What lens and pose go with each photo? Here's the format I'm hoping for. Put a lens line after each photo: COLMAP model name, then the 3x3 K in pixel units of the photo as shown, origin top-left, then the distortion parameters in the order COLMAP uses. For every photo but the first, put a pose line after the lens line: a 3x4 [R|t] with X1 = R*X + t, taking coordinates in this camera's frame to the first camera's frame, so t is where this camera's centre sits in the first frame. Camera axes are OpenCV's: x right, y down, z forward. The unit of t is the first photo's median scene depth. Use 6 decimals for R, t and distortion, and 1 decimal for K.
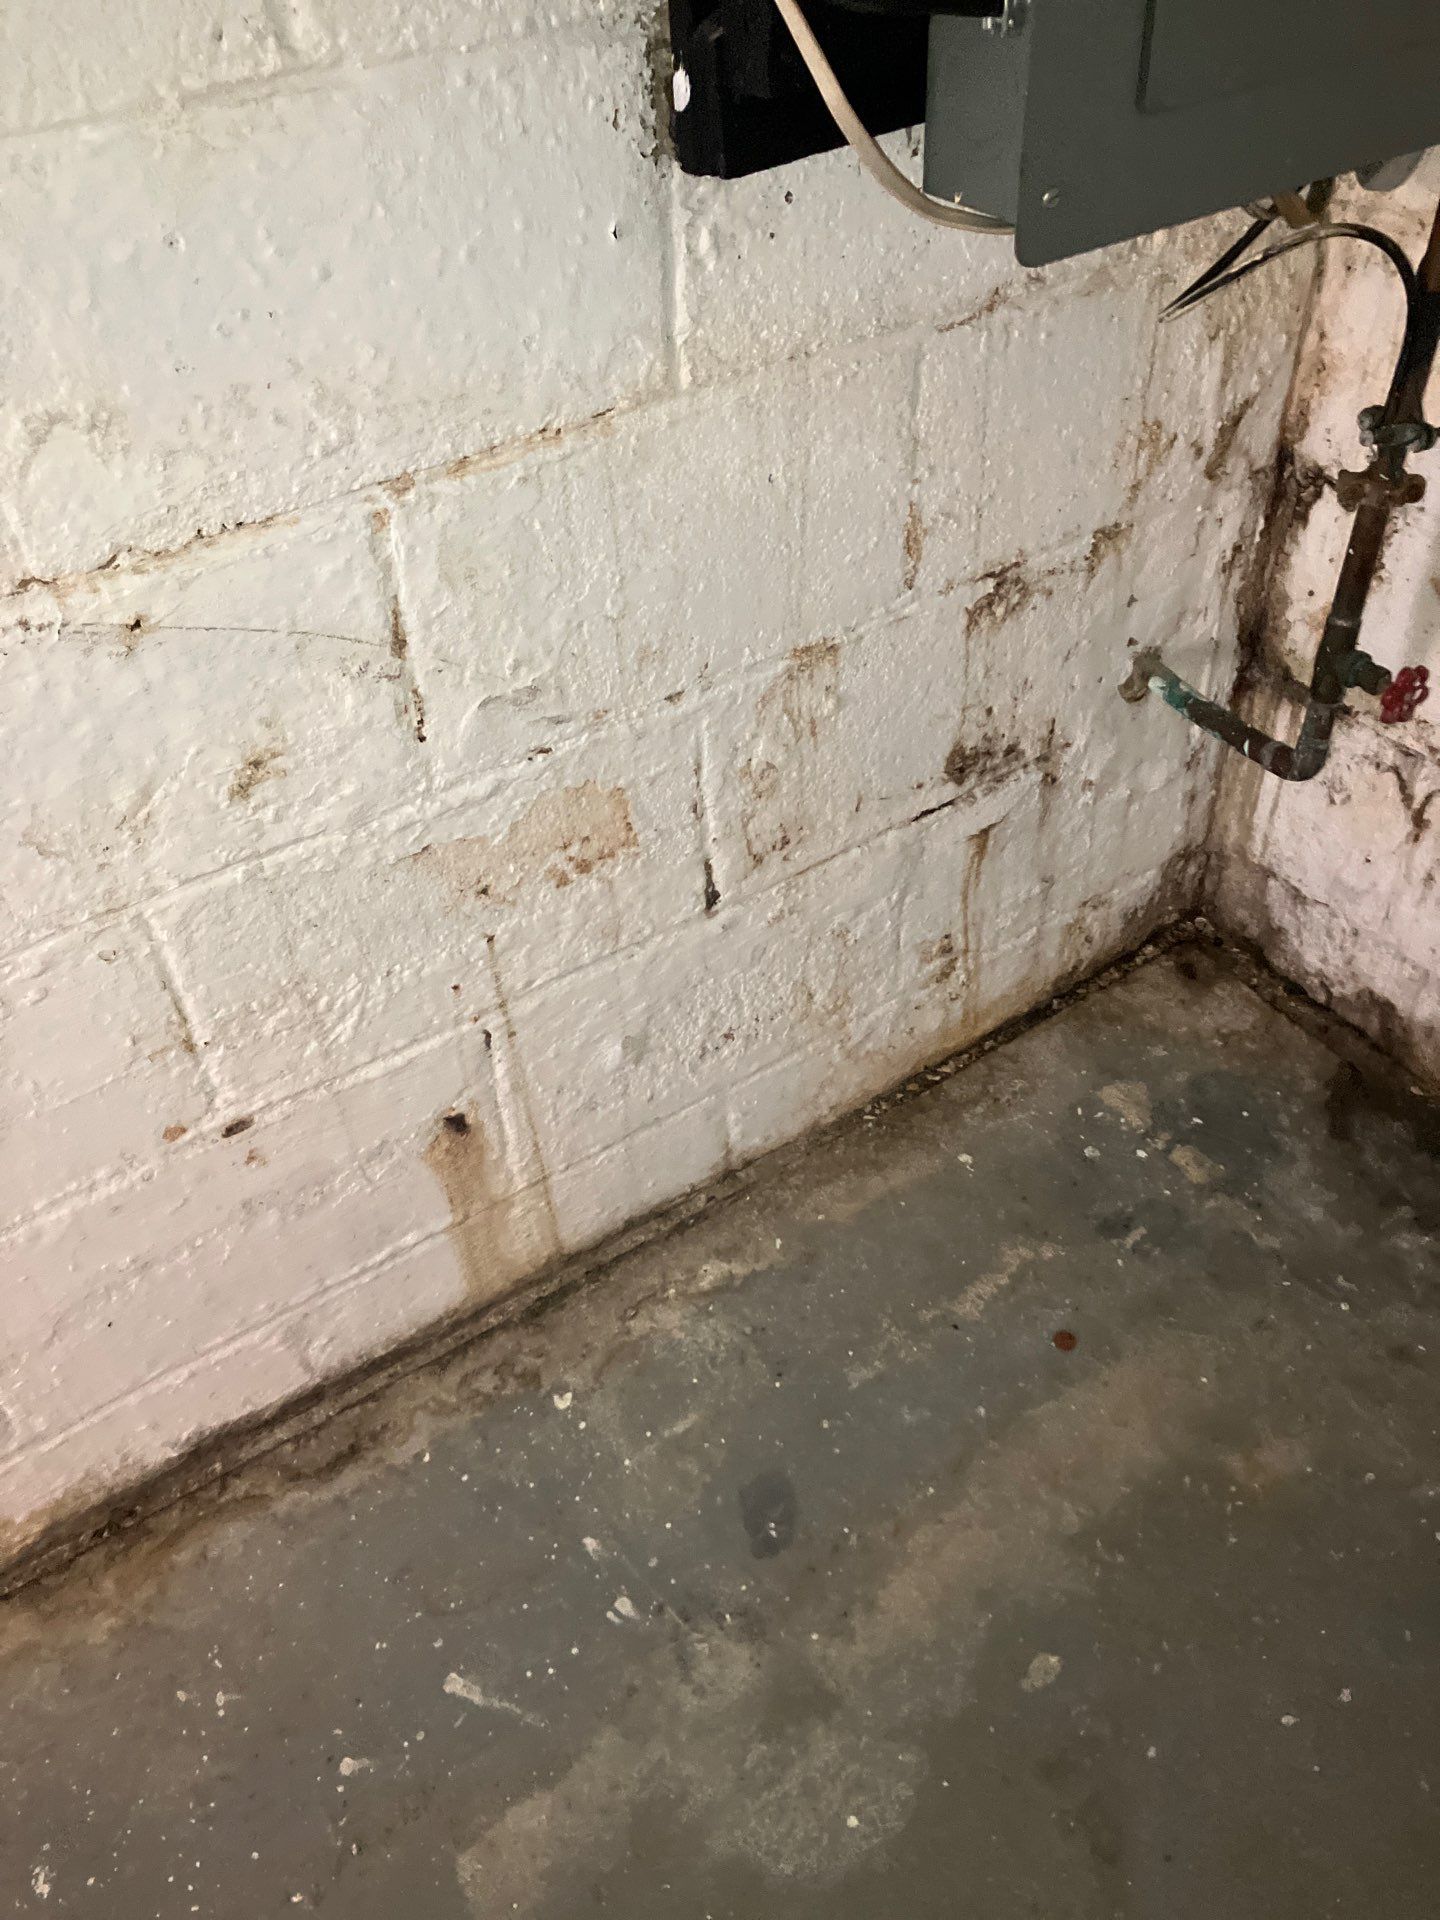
lens RADIAL K [[1600.0, 0, 716.3], [0, 1600.0, 976.9], [0, 0, 1]] dist [0.055350, -0.055774]
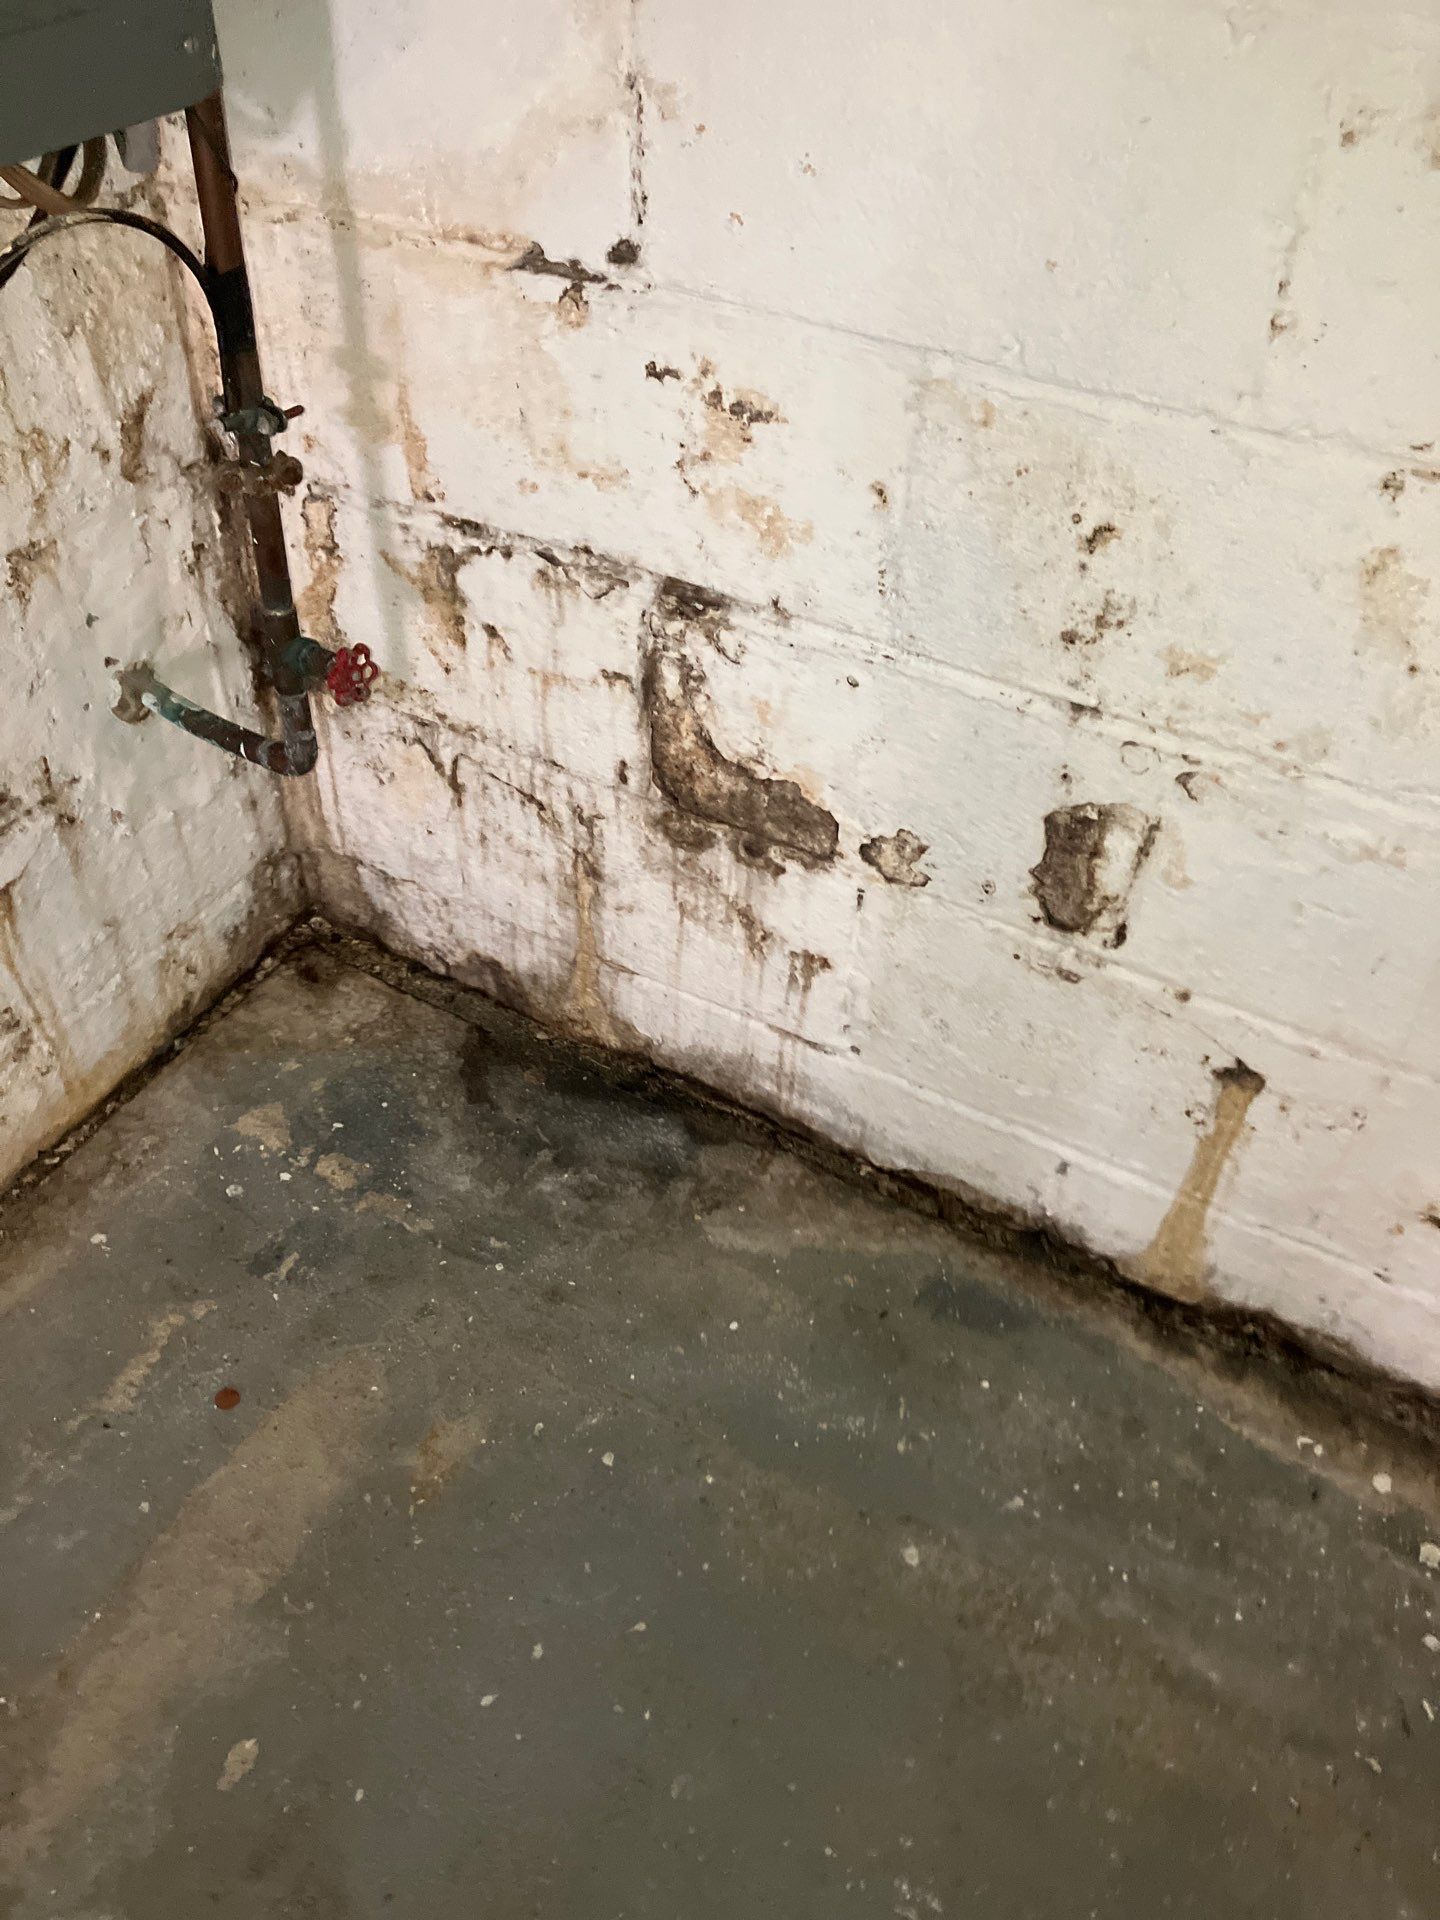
lens RADIAL K [[1600.0, 0, 726.0], [0, 1600.0, 975.1], [0, 0, 1]] dist [0.055350, -0.055774]
pose [[0.890727, -0.250581, 0.379230, 0.186512], [0.247978, 0.967112, 0.056587, 0.004780], [-0.380937, 0.043637, 0.923571, 0.003593]]
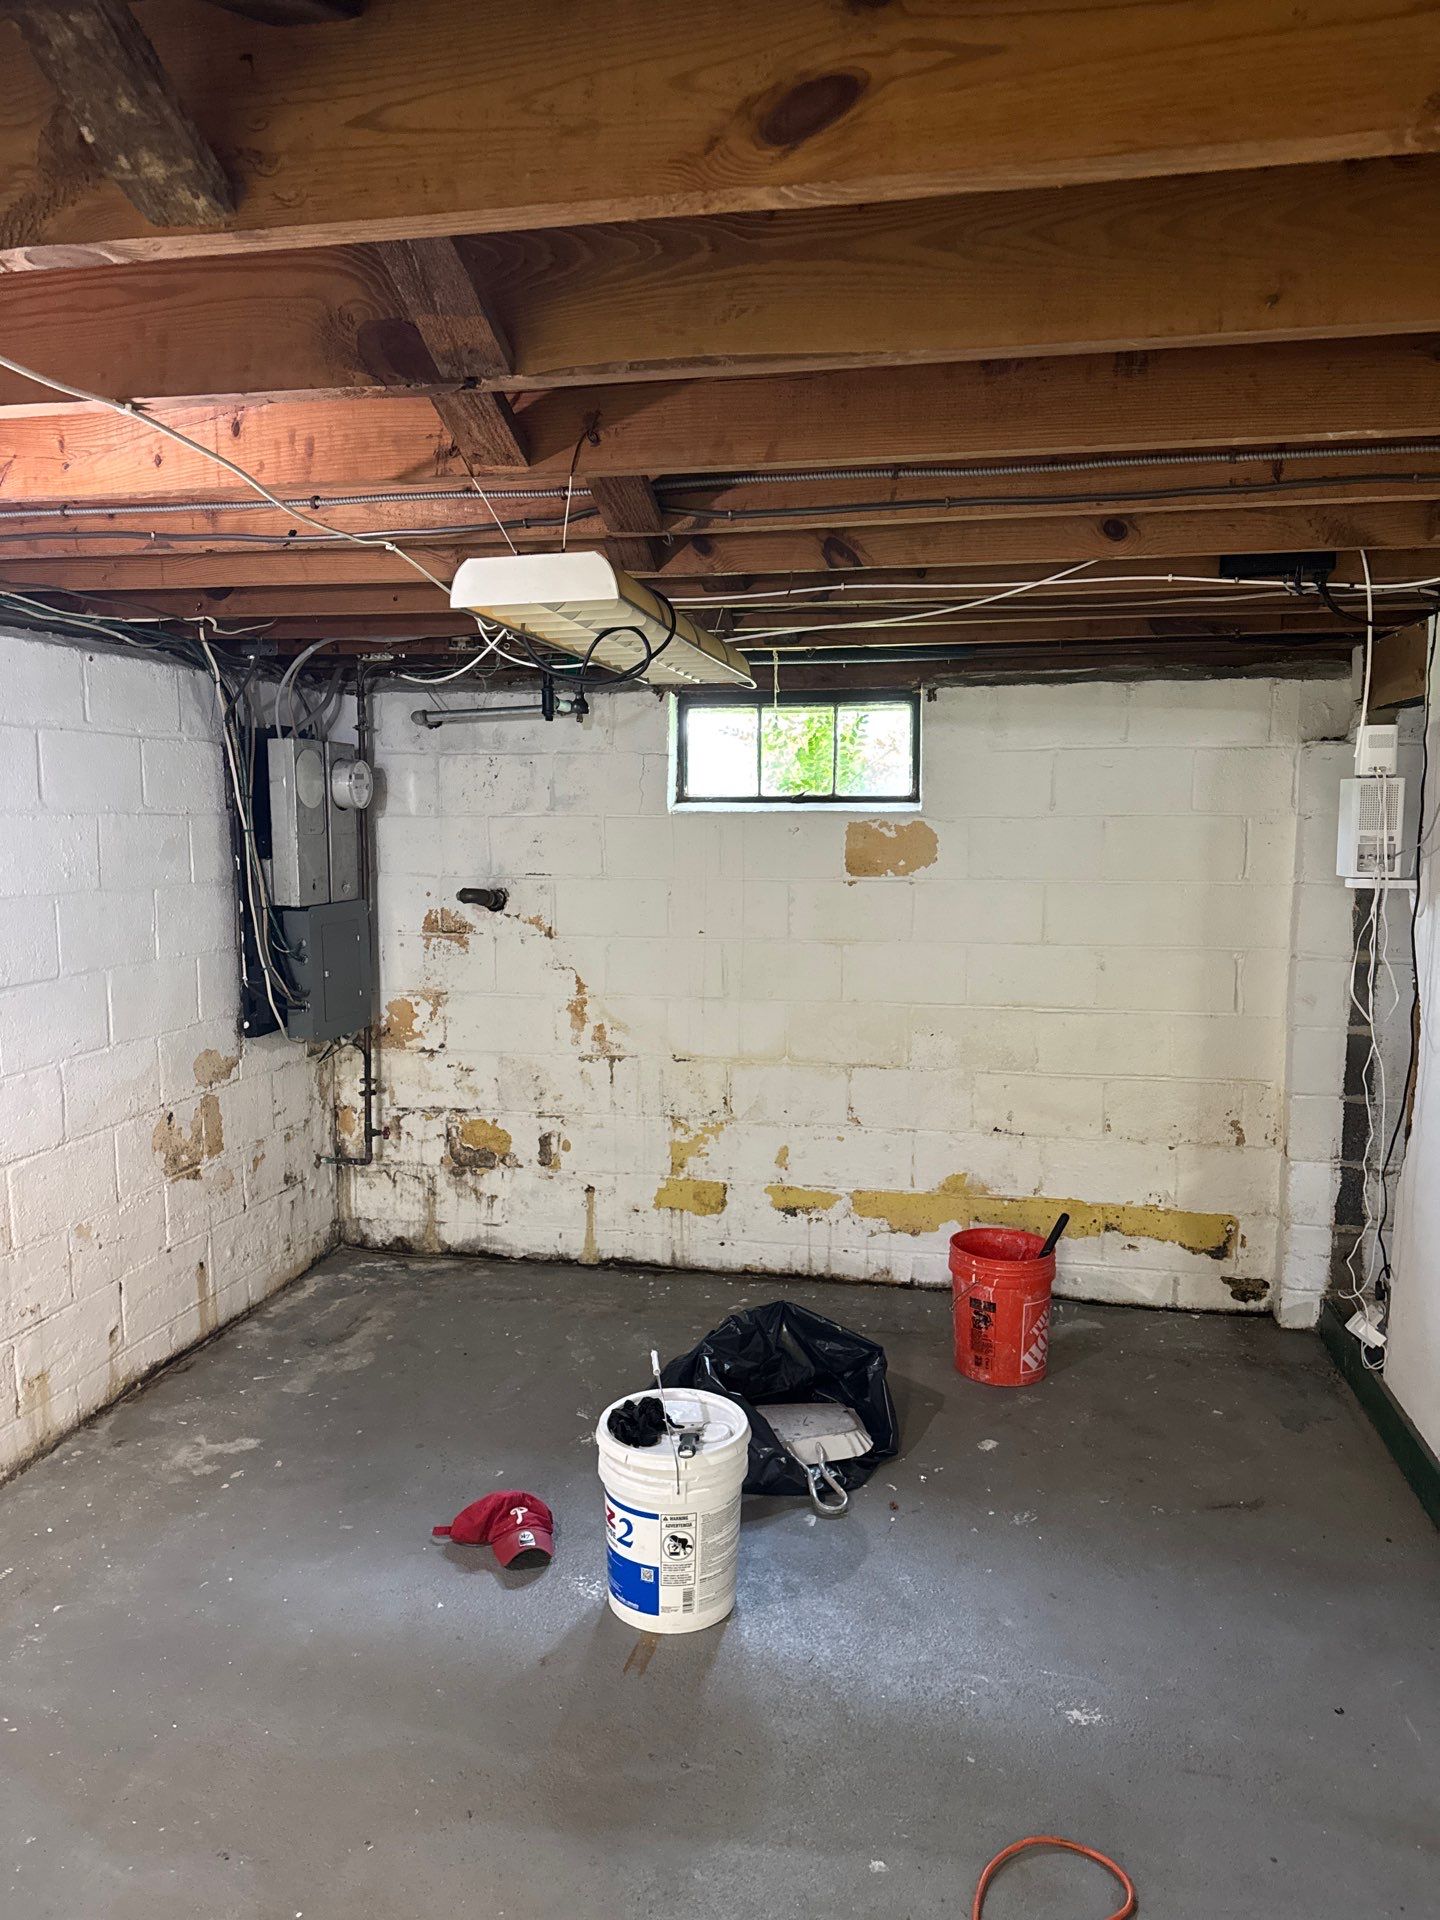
lens RADIAL K [[1356.9, 0, 750.7], [0, 1356.9, 961.8], [0, 0, 1]] dist [0.079440, -0.091407]
pose [[0.691819, -0.033426, 0.721297, -1.494591], [0.459847, 0.790561, -0.404419, 1.353611], [-0.556711, 0.611471, 0.562296, -1.879975]]
